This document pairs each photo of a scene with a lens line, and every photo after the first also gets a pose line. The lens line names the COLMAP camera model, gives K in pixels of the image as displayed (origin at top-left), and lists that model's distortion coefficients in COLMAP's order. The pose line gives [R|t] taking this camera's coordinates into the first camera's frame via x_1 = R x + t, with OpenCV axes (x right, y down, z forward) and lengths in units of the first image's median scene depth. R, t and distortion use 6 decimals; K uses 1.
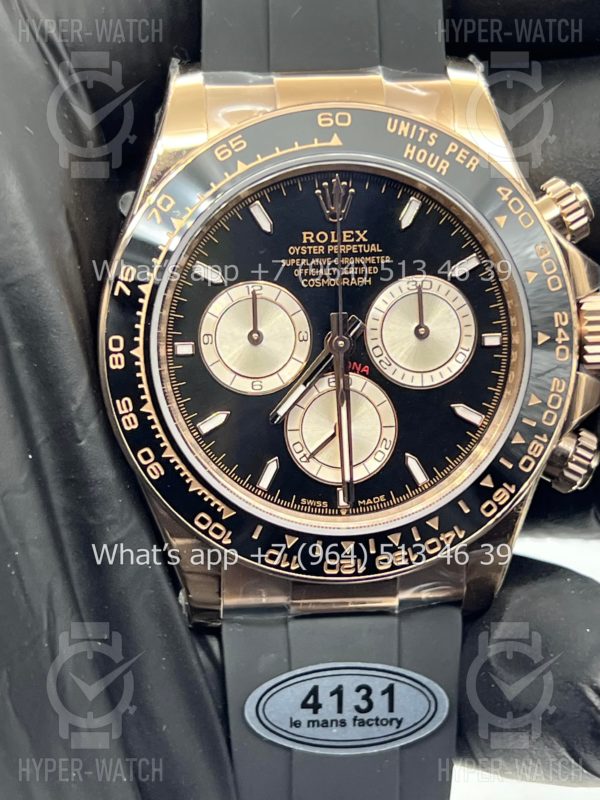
lens RADIAL K [[1900.3, 0, 287.4], [0, 1900.3, 400.5], [0, 0, 1]] dist [0.215568, 0.000000]
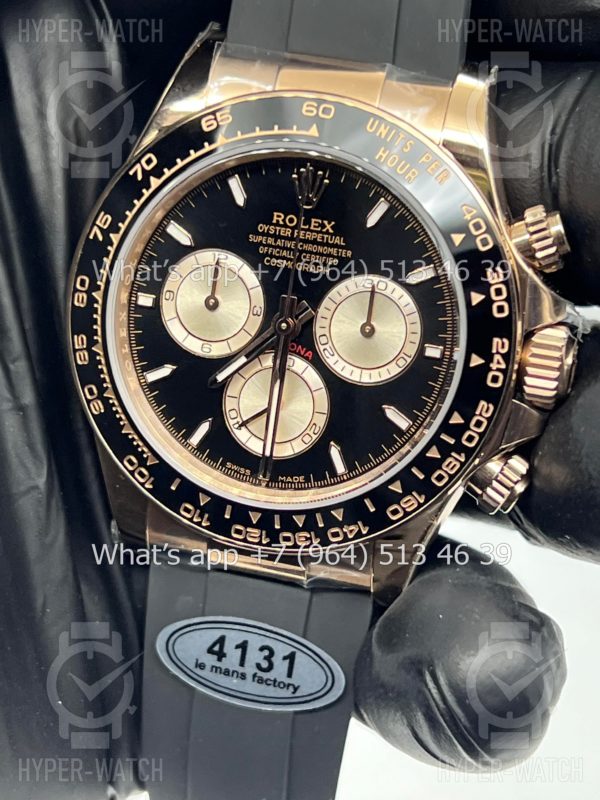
lens RADIAL K [[1900.3, 0, 293.5], [0, 1900.3, 408.6], [0, 0, 1]] dist [0.215568, 0.000000]
pose [[0.938555, 0.214913, -0.270050, 0.319214], [-0.193231, 0.975541, 0.104790, -0.094490], [0.285965, -0.046169, 0.957127, 0.006414]]
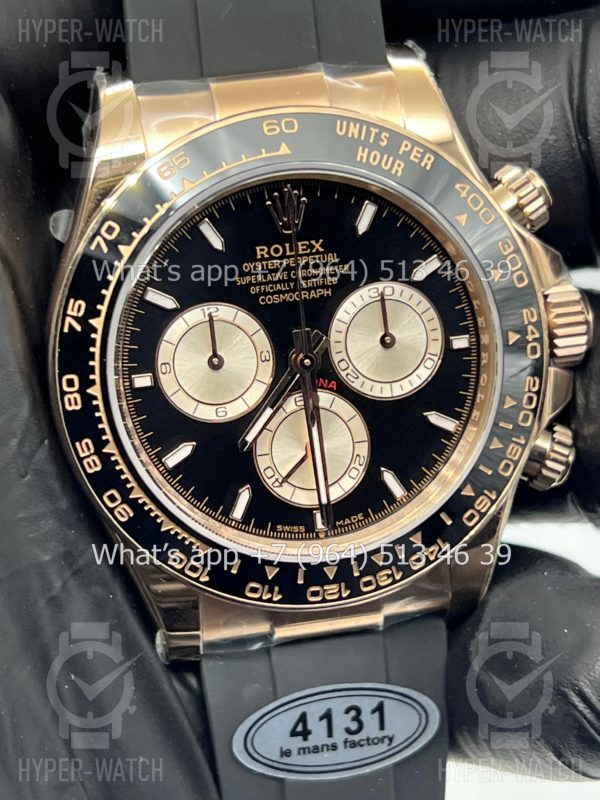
lens RADIAL K [[1900.3, 0, 296.0], [0, 1900.3, 397.3], [0, 0, 1]] dist [0.215568, 0.000000]
pose [[0.992517, -0.087212, 0.085460, -0.059345], [0.081961, 0.994633, 0.063145, -0.072014], [-0.090508, -0.055668, 0.994339, 0.052641]]
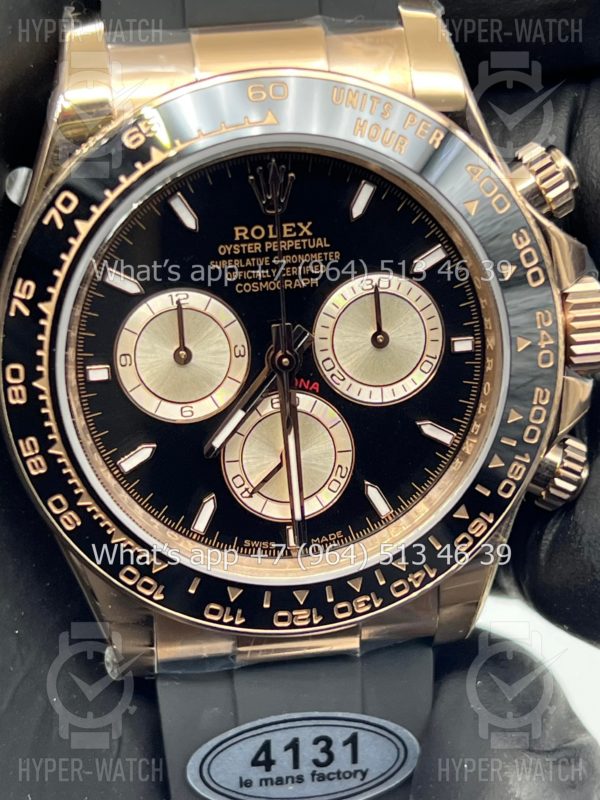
lens RADIAL K [[1900.3, 0, 293.0], [0, 1900.3, 398.0], [0, 0, 1]] dist [0.215568, 0.000000]
pose [[0.998305, -0.039055, 0.043157, -0.005163], [0.032877, 0.990219, 0.135592, -0.126005], [-0.048030, -0.133943, 0.989824, 0.165640]]
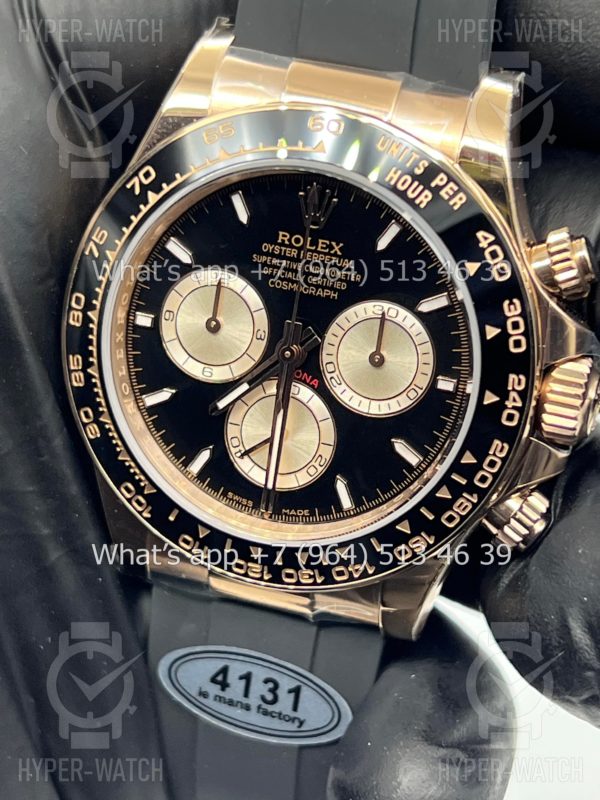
lens RADIAL K [[1900.3, 0, 301.0], [0, 1900.3, 401.3], [0, 0, 1]] dist [0.215568, 0.000000]
pose [[0.921481, 0.249055, -0.298067, 0.327357], [-0.199707, 0.961965, 0.186387, -0.187328], [0.333151, -0.112226, 0.936171, 0.085629]]
